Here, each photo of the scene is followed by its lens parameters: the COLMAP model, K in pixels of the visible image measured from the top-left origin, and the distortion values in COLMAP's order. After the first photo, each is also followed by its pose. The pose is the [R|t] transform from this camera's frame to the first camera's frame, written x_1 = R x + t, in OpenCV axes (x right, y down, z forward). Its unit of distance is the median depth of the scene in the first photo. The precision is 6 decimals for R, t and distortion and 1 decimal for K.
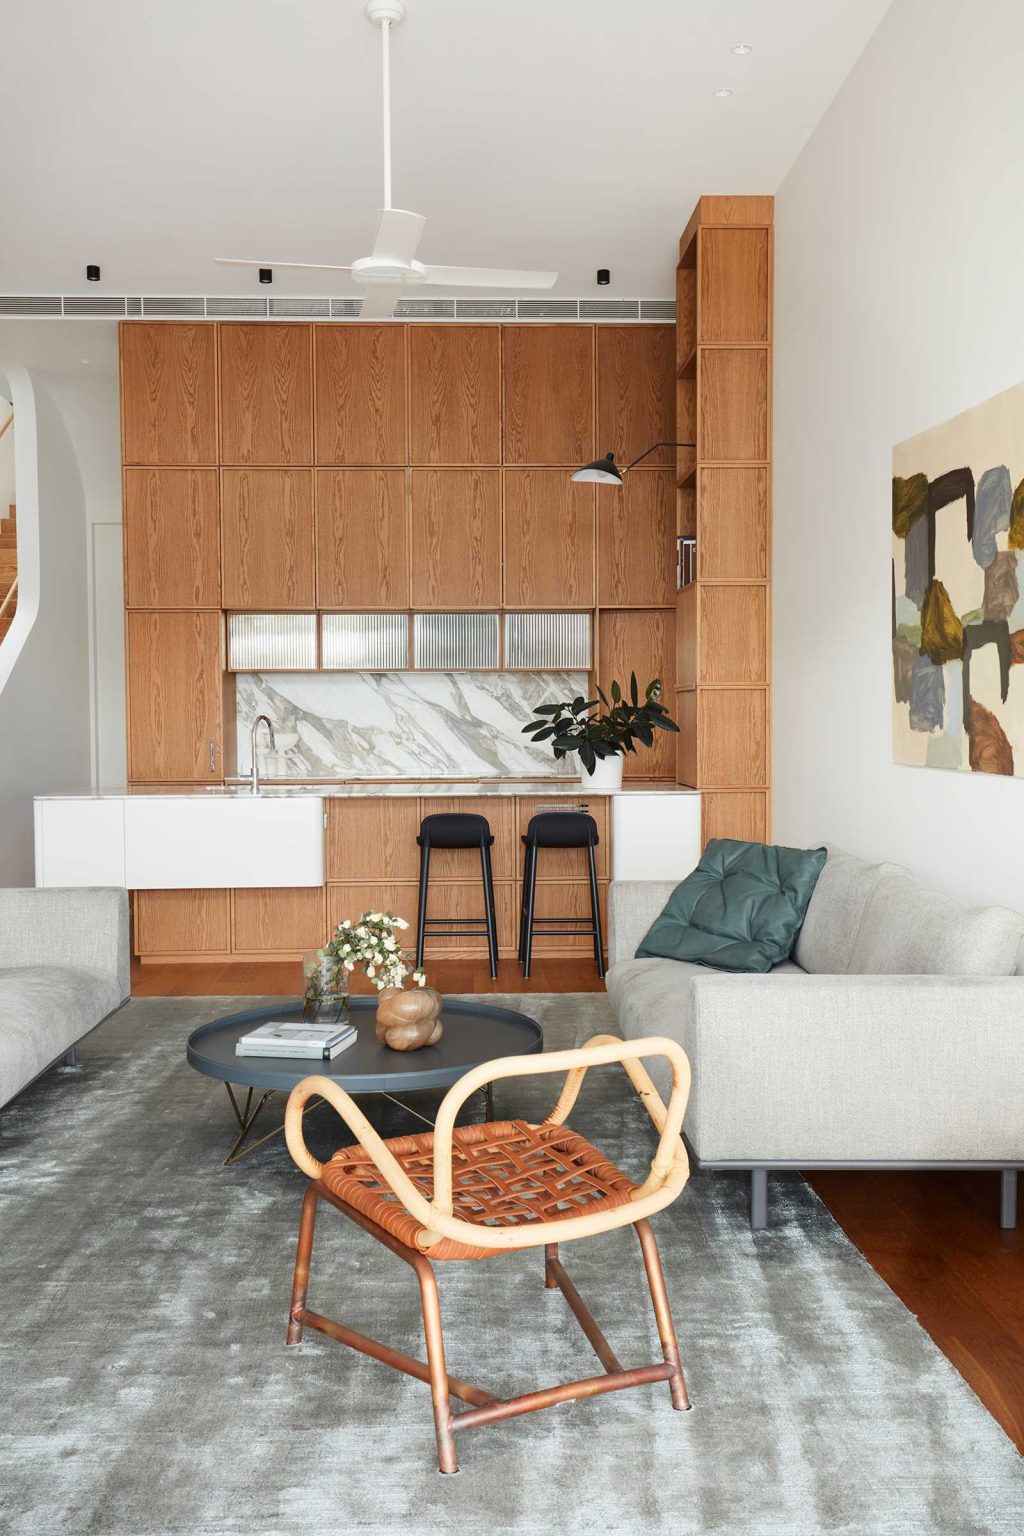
lens RADIAL K [[1413.1, 0, 506.1], [0, 1413.1, 772.1], [0, 0, 1]] dist [-0.008179, 0.000000]
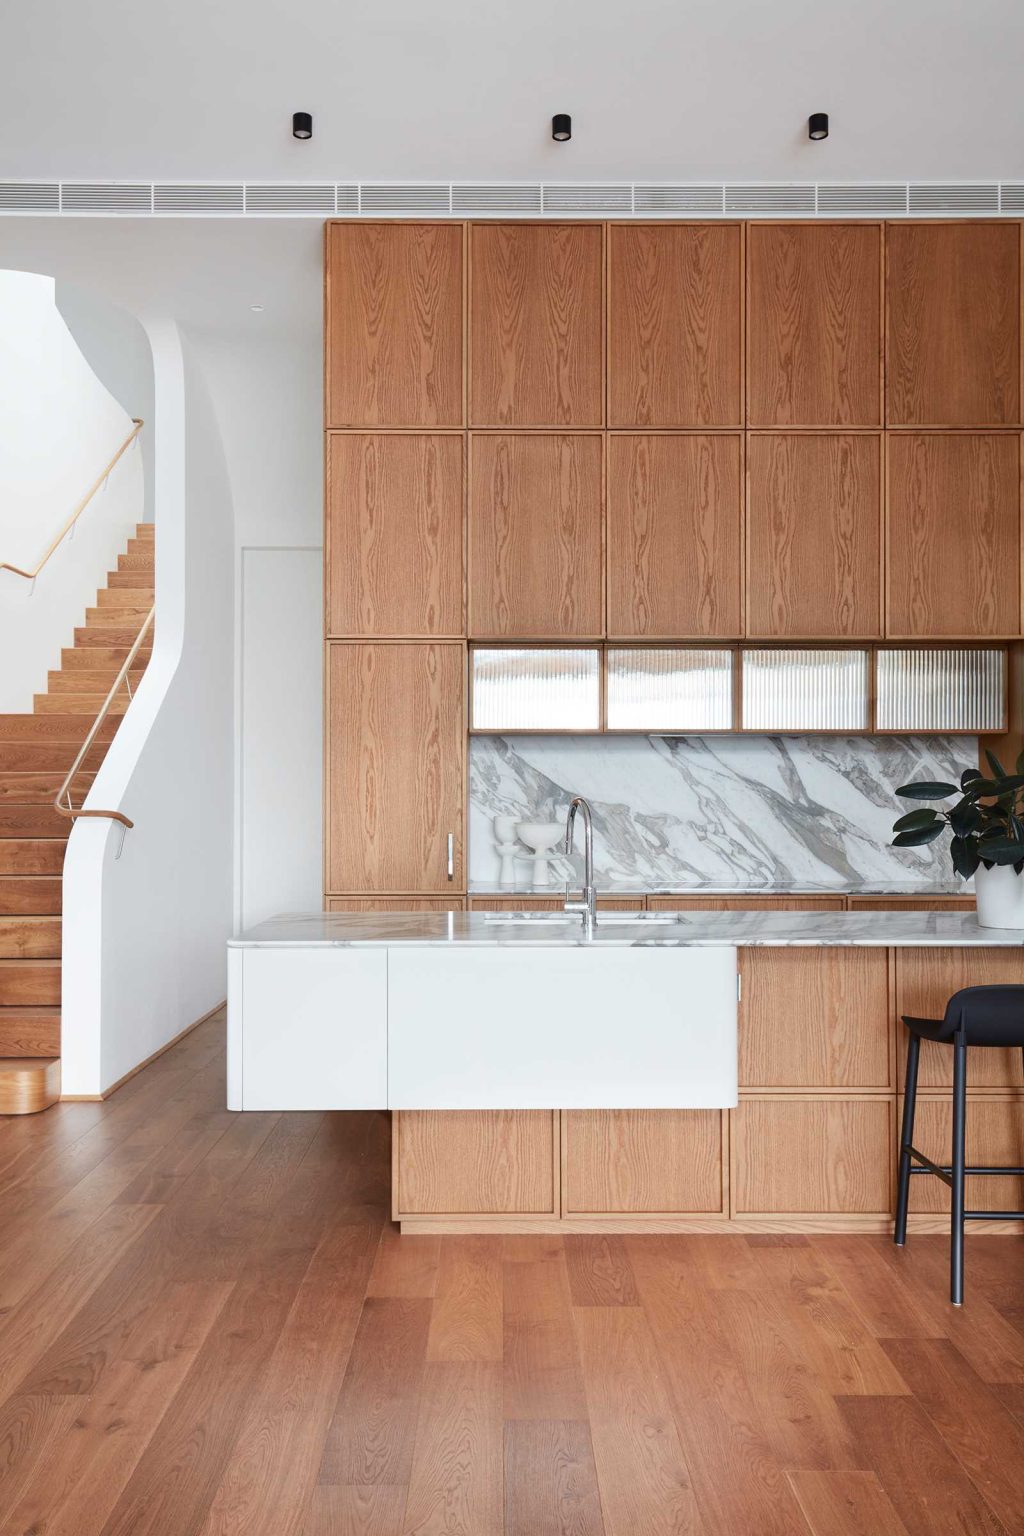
lens RADIAL K [[1413.1, 0, 517.4], [0, 1413.1, 767.7], [0, 0, 1]] dist [-0.008179, 0.000000]
pose [[0.998905, 0.004629, -0.046557, -0.145546], [-0.007418, 0.998176, -0.059915, -0.013933], [0.046195, 0.060195, 0.997117, 0.331681]]
